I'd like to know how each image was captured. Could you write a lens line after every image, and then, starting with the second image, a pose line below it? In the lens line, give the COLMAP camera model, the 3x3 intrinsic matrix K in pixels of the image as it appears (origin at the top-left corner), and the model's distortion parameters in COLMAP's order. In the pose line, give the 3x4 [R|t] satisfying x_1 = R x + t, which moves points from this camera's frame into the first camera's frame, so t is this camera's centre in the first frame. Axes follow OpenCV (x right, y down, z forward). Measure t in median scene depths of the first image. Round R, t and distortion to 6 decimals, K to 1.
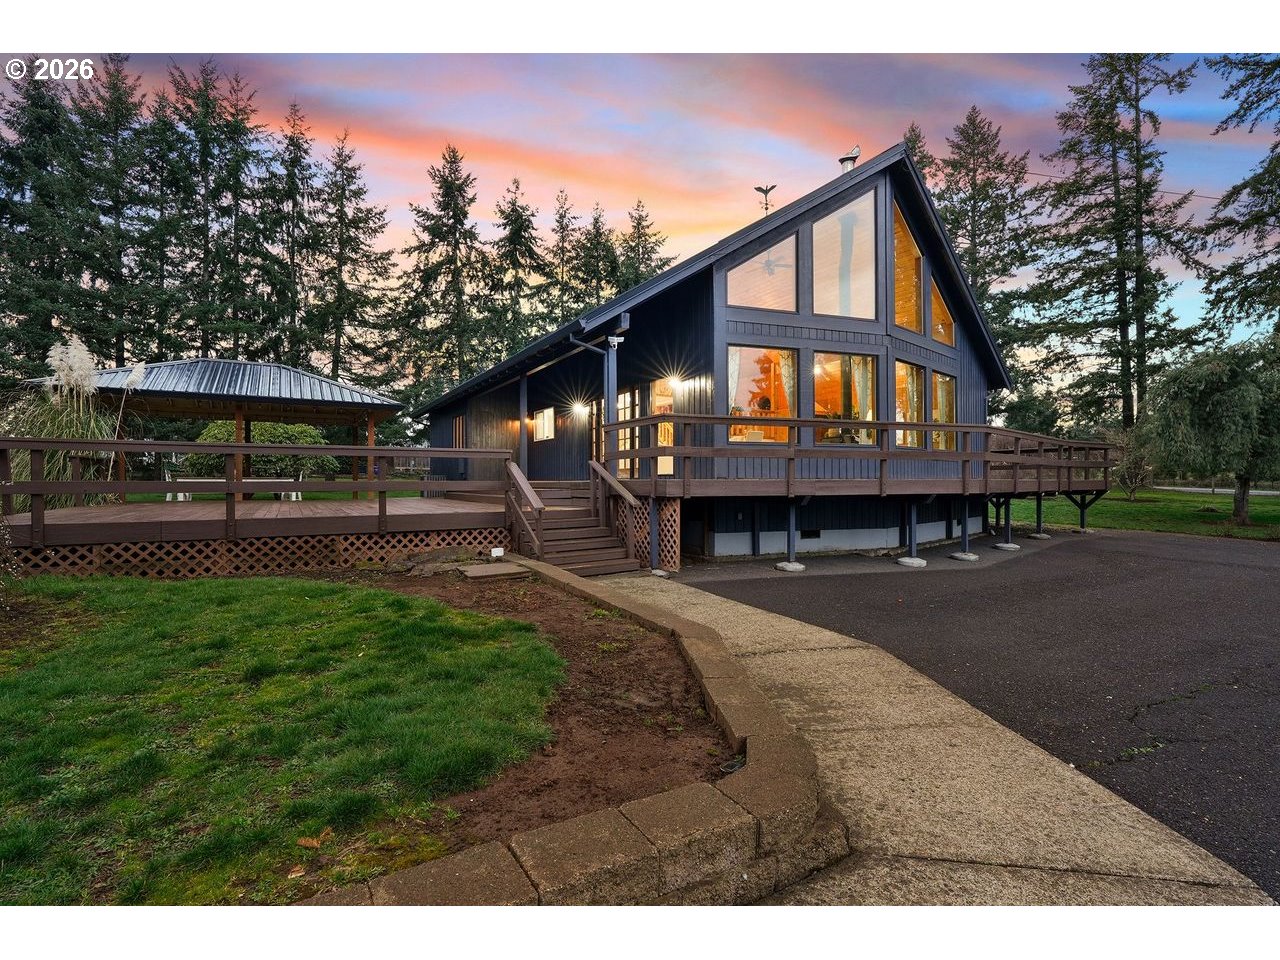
lens RADIAL K [[576.0, 0, 642.1], [0, 576.0, 472.9], [0, 0, 1]] dist [-0.002839, 0.001068]
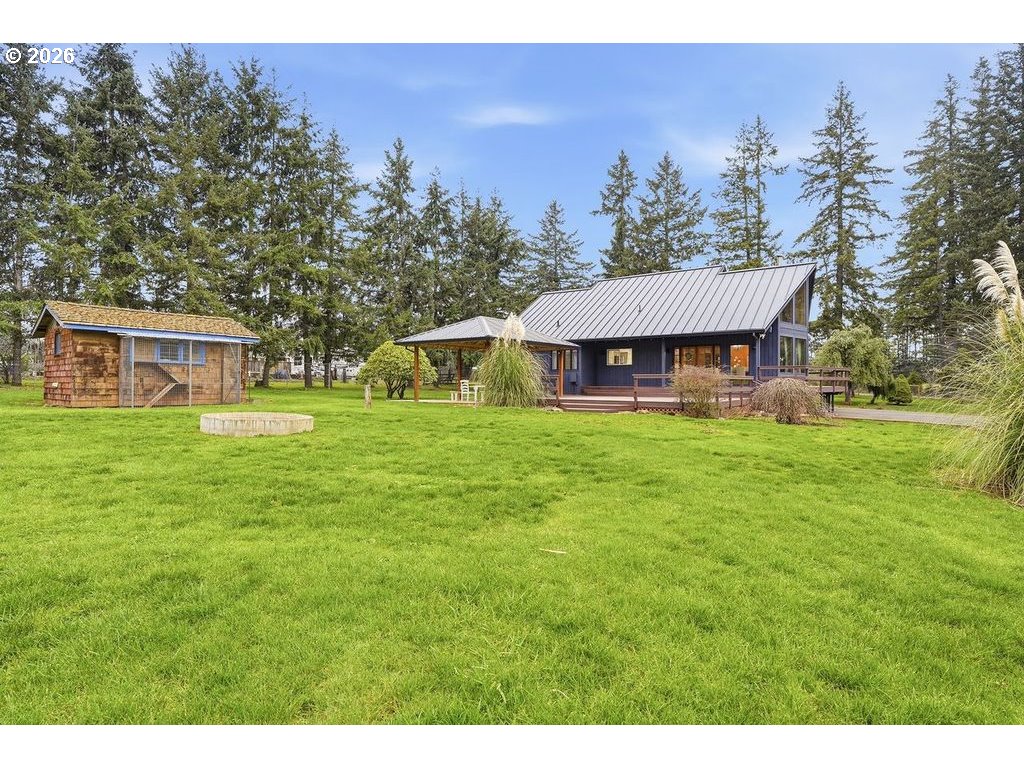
lens RADIAL K [[497.3, 0, 512.0], [0, 497.3, 384.0], [0, 0, 1]] dist [-0.002226, 0.000114]
pose [[0.922841, -0.001875, 0.385177, -0.551558], [-0.004012, 0.999887, 0.014479, -0.006954], [-0.385160, -0.014907, 0.922729, -0.189011]]
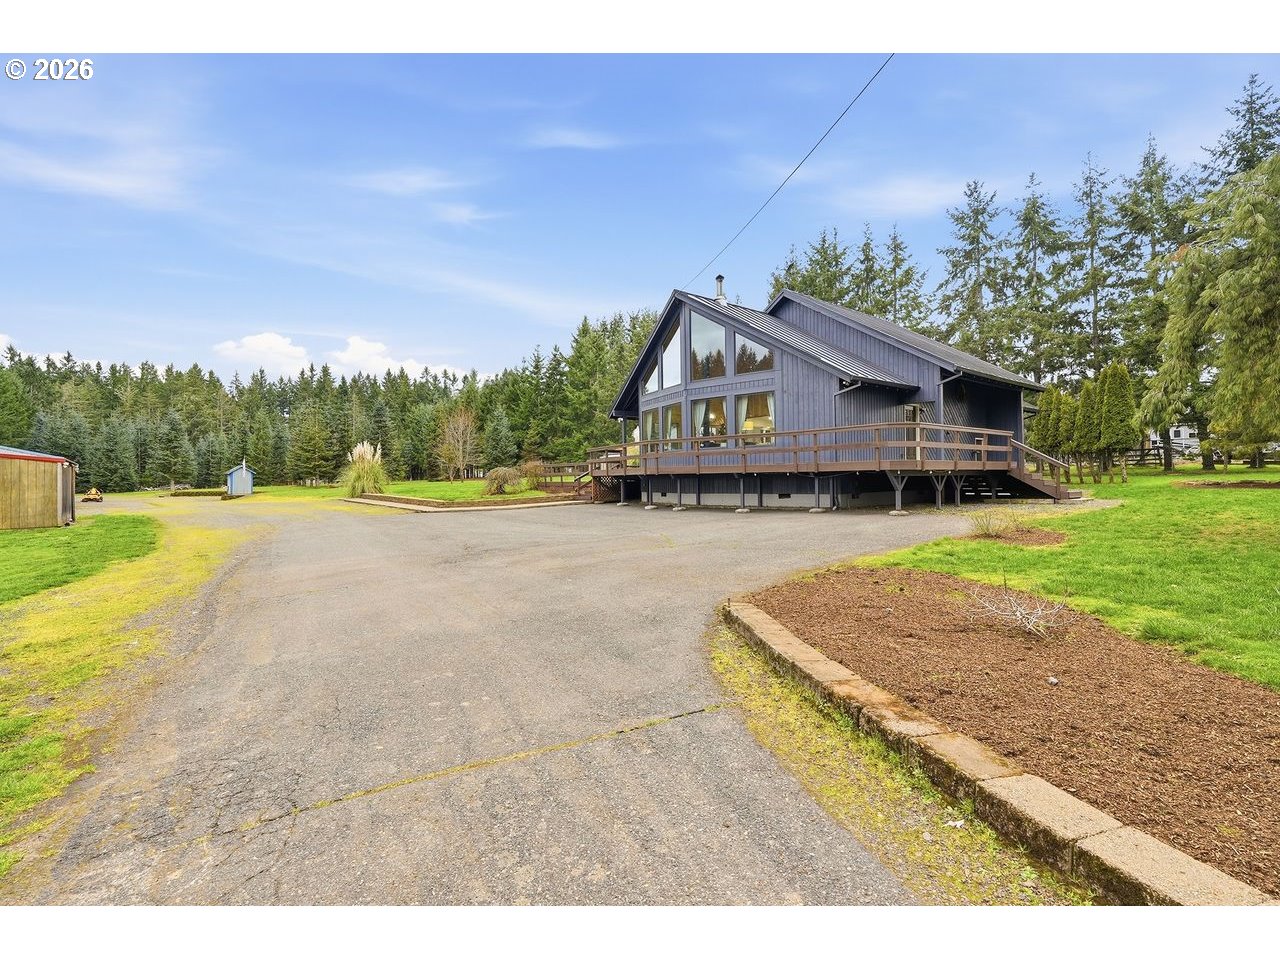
lens RADIAL K [[576.0, 0, 642.1], [0, 576.0, 472.9], [0, 0, 1]] dist [-0.002839, 0.001068]
pose [[0.155670, -0.003367, -0.987803, 0.741520], [0.021294, 0.999773, -0.000052, 0.013561], [0.987580, -0.021026, 0.155706, 0.149259]]
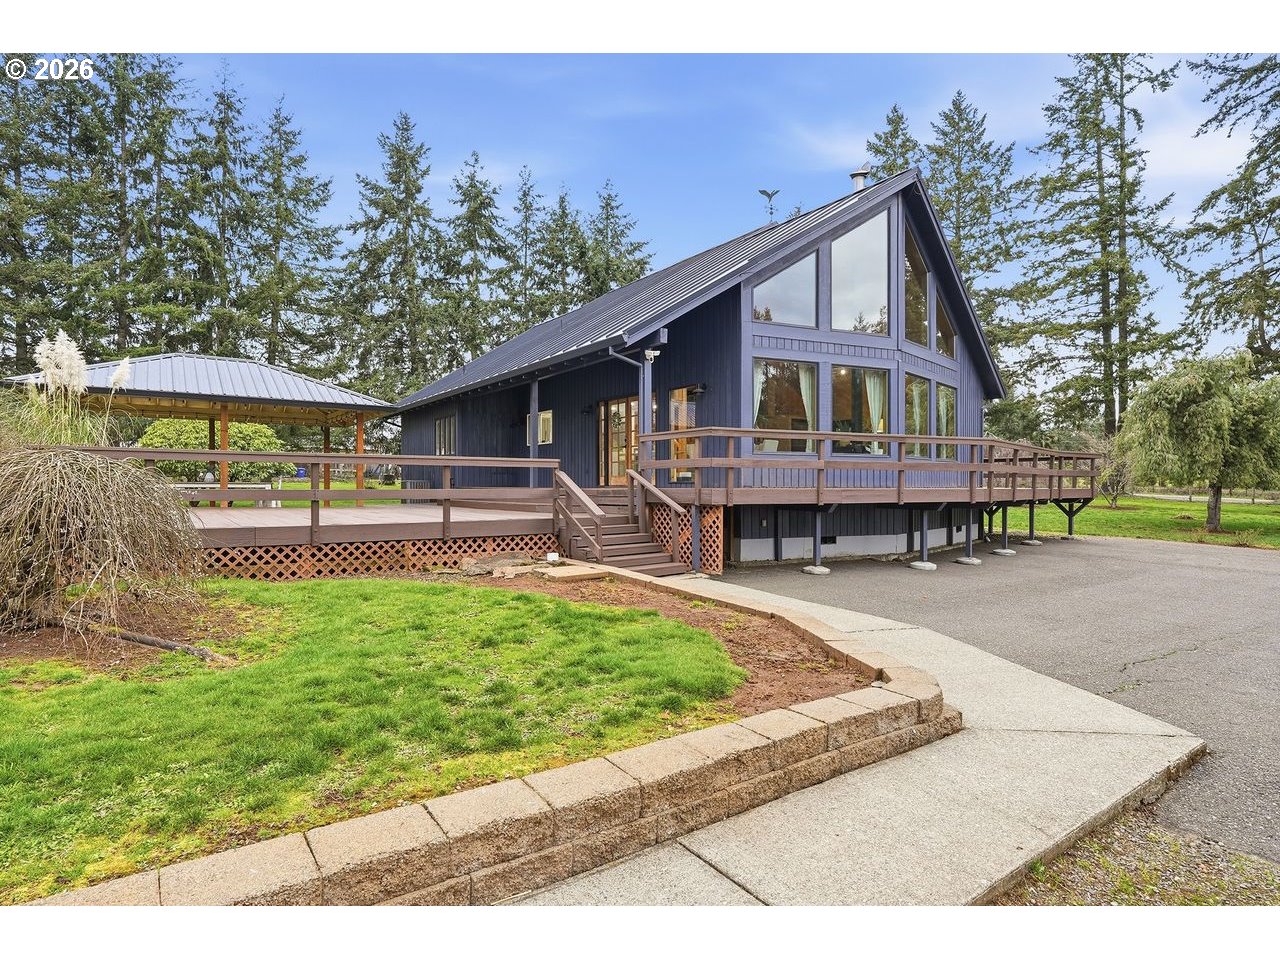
lens RADIAL K [[654.1, 0, 640.0], [0, 654.1, 480.0], [0, 0, 1]] dist [0.000296, -0.000616]
pose [[0.996725, 0.004529, 0.080740, -0.044905], [-0.005023, 0.999970, 0.005913, -0.002601], [-0.080711, -0.006300, 0.996718, -0.048525]]
